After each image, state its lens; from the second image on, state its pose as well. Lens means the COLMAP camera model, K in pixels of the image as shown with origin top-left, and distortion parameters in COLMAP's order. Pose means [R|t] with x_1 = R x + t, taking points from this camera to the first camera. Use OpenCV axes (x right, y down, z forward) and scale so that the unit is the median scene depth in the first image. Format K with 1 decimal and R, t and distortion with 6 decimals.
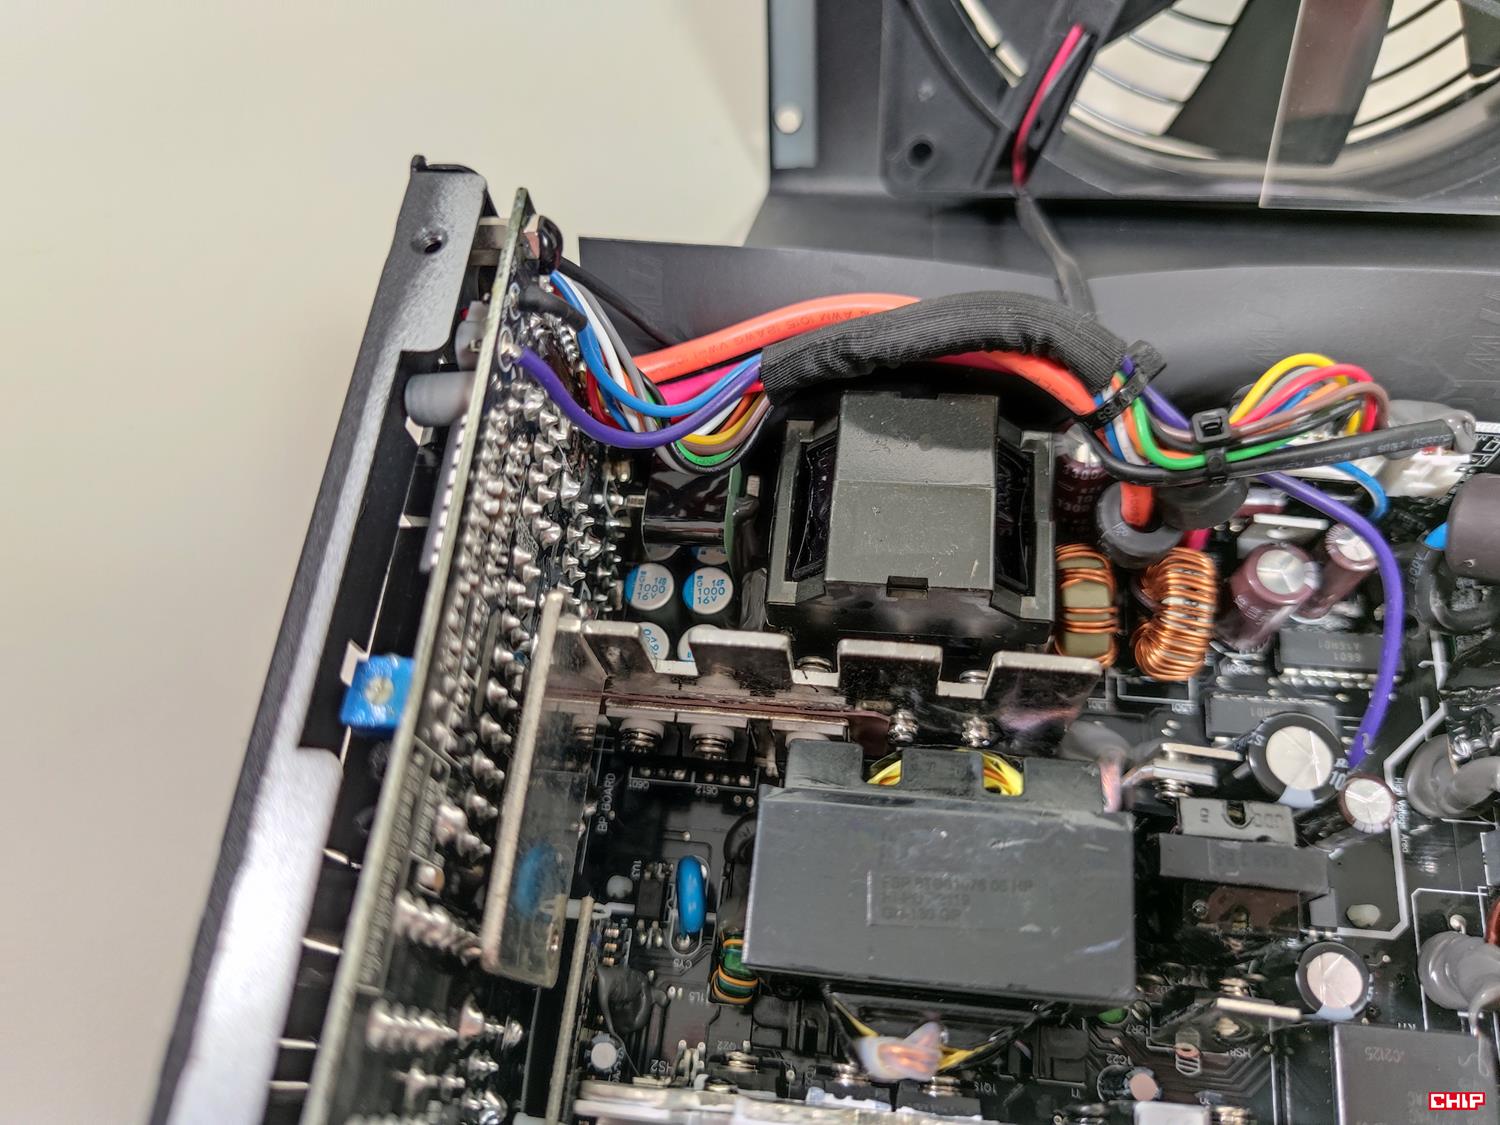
lens RADIAL K [[1142.3, 0, 771.2], [0, 1142.3, 584.8], [0, 0, 1]] dist [-0.025251, -0.006878]
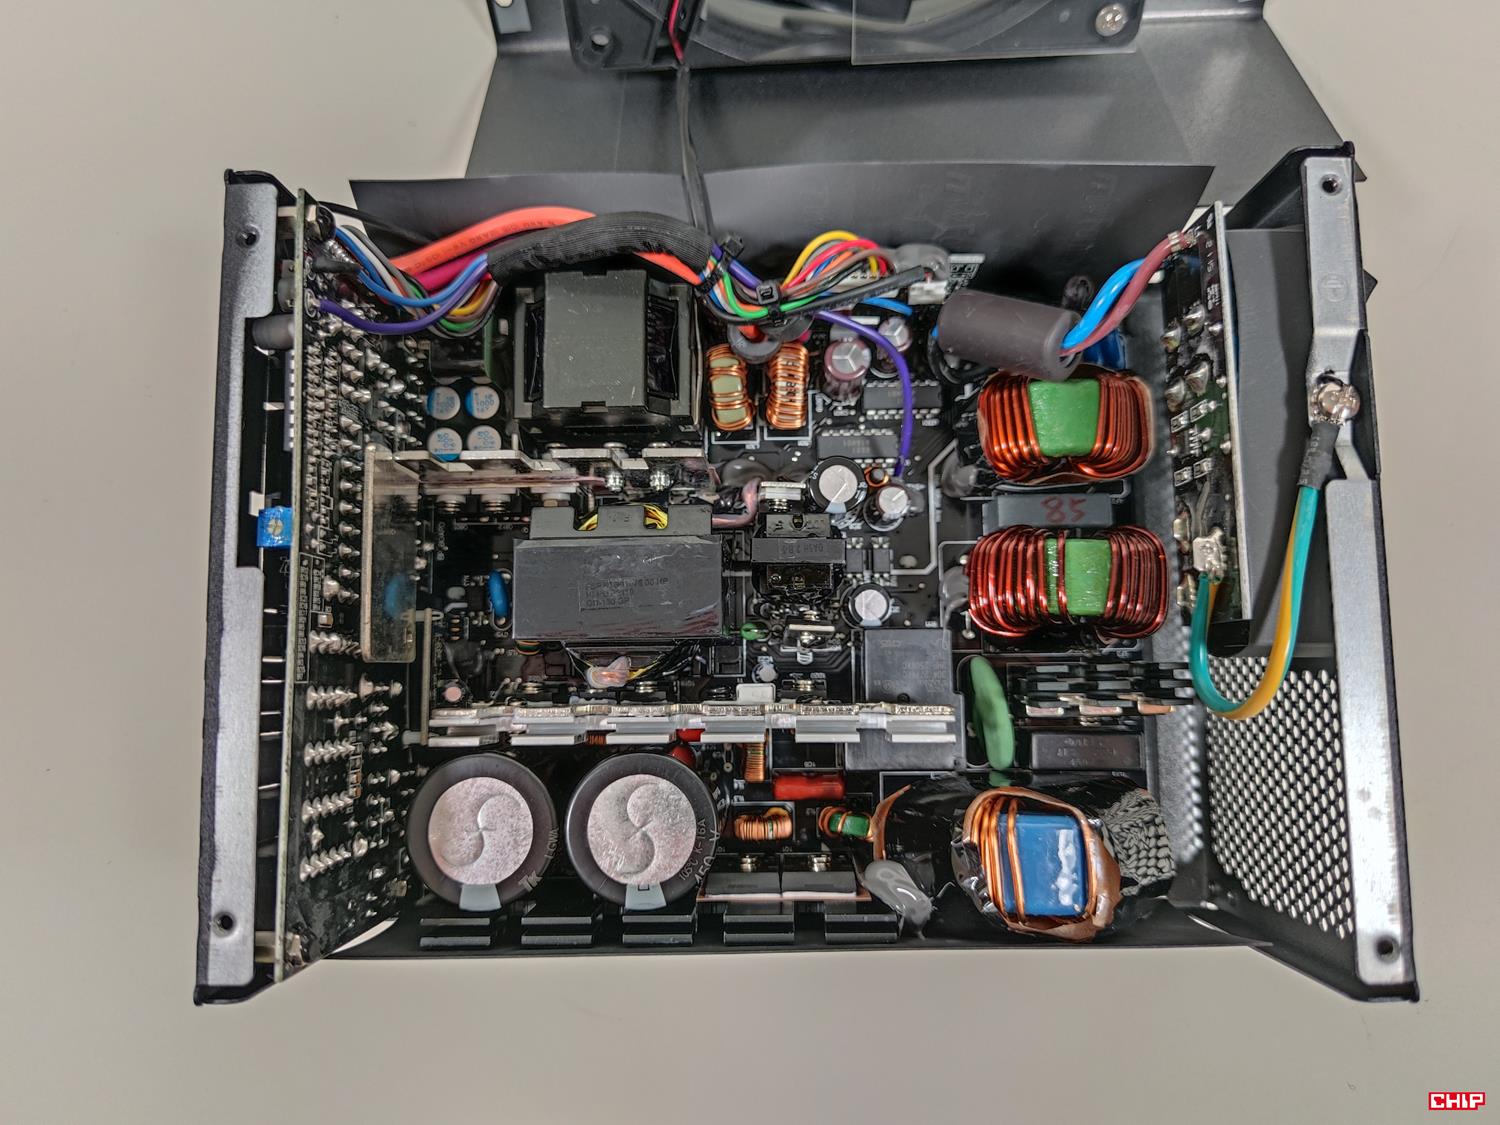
lens RADIAL K [[1067.3, 0, 752.6], [0, 1067.3, 539.6], [0, 0, 1]] dist [-0.008434, -0.005788]
pose [[0.991456, -0.110580, 0.069191, 0.229866], [0.086783, 0.955182, 0.283012, -0.240777], [-0.097386, -0.274589, 0.956617, -0.556837]]
